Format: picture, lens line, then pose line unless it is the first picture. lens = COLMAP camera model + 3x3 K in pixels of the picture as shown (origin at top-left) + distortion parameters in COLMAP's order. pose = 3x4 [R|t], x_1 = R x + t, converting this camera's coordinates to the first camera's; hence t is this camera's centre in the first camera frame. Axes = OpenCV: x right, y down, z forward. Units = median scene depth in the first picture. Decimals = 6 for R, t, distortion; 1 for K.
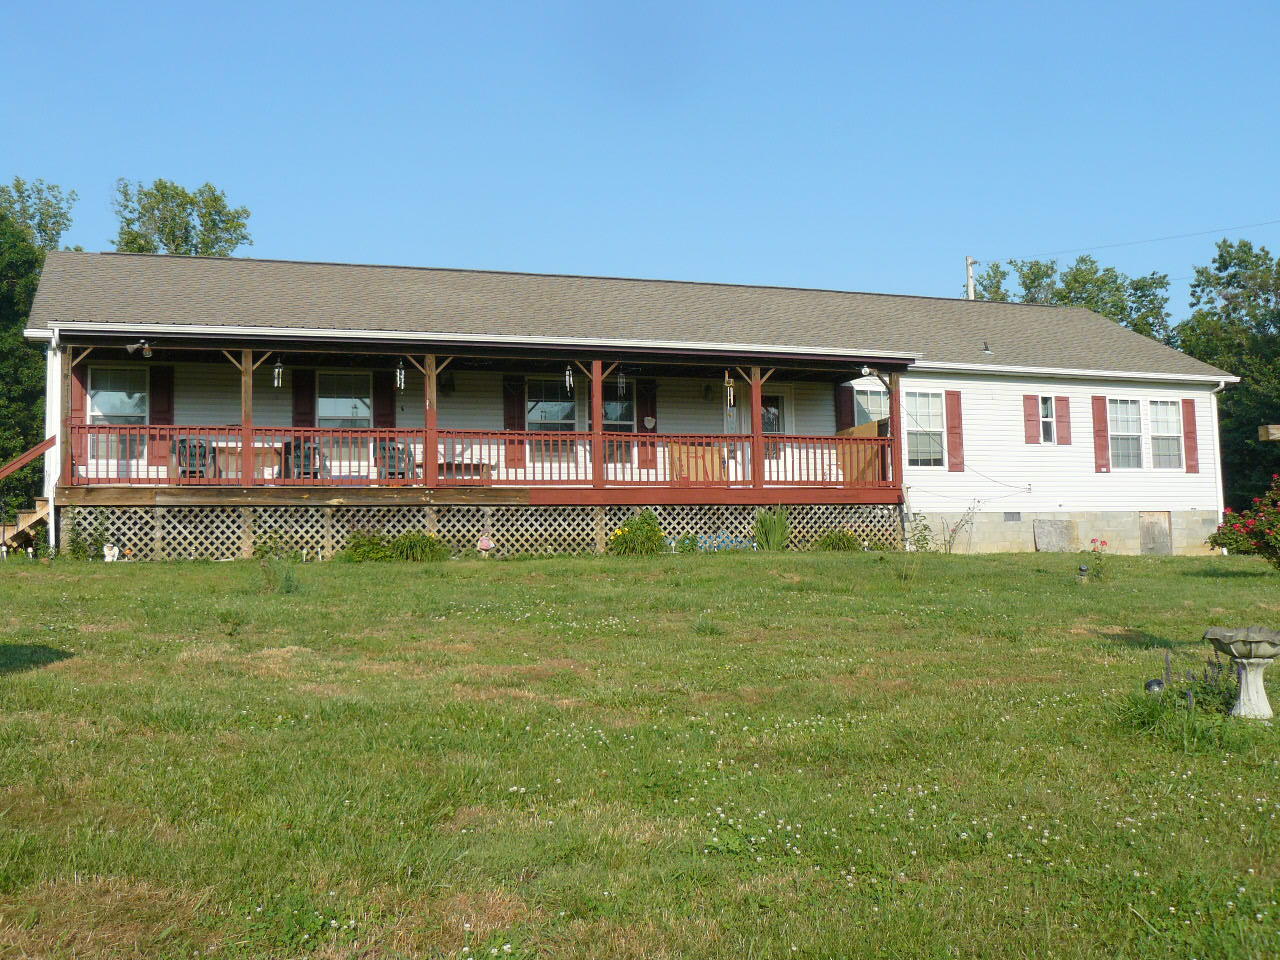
lens RADIAL K [[1377.8, 0, 650.2], [0, 1377.8, 476.2], [0, 0, 1]] dist [-0.128028, 0.000000]
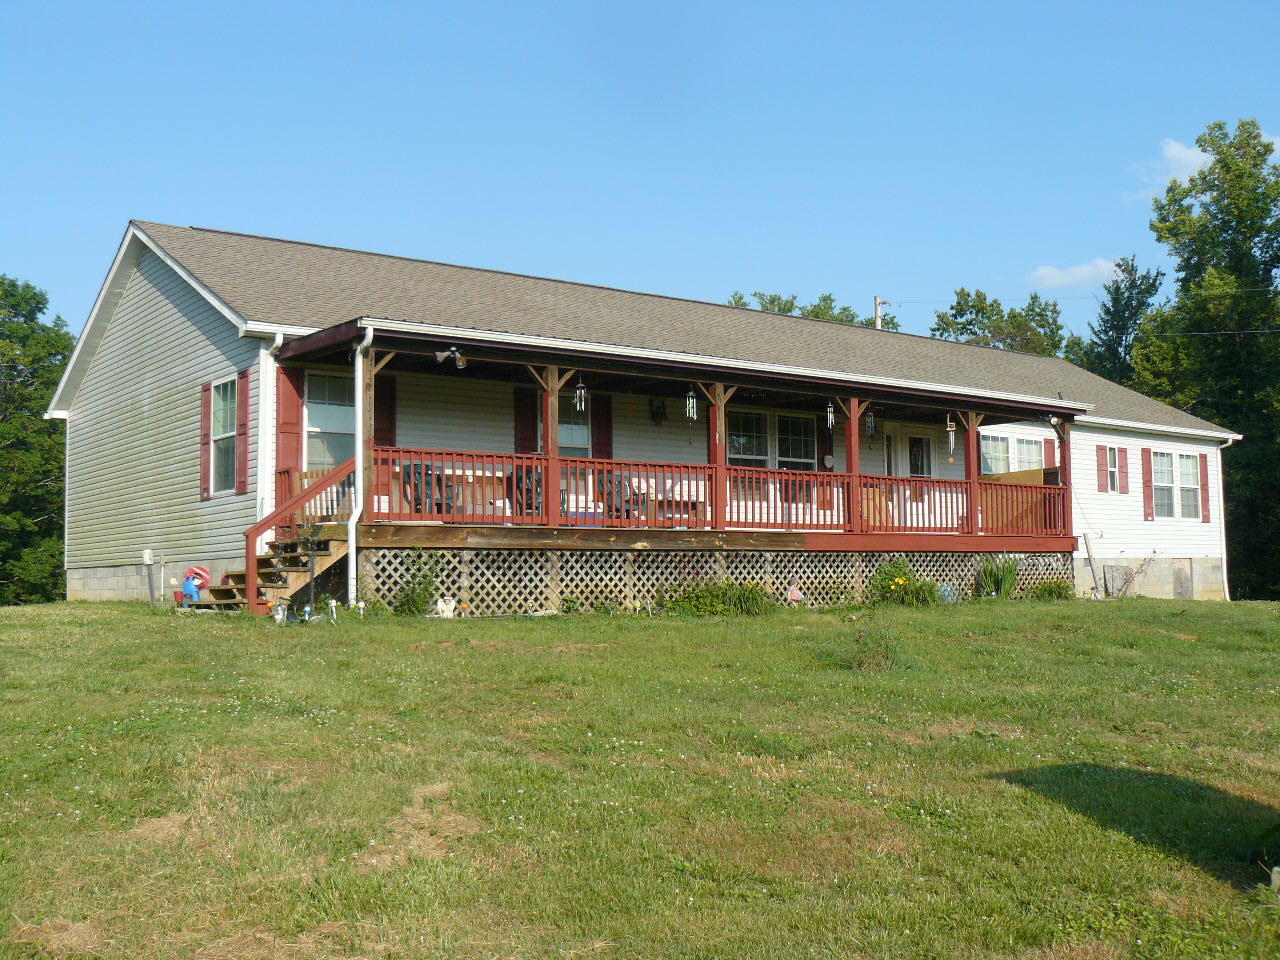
lens RADIAL K [[1377.8, 0, 639.9], [0, 1377.8, 486.5], [0, 0, 1]] dist [-0.128028, 0.000000]
pose [[0.952355, 0.032997, 0.303201, -0.426125], [-0.032576, 0.999448, -0.006451, -0.011490], [-0.303247, -0.003734, 0.952905, 0.134427]]
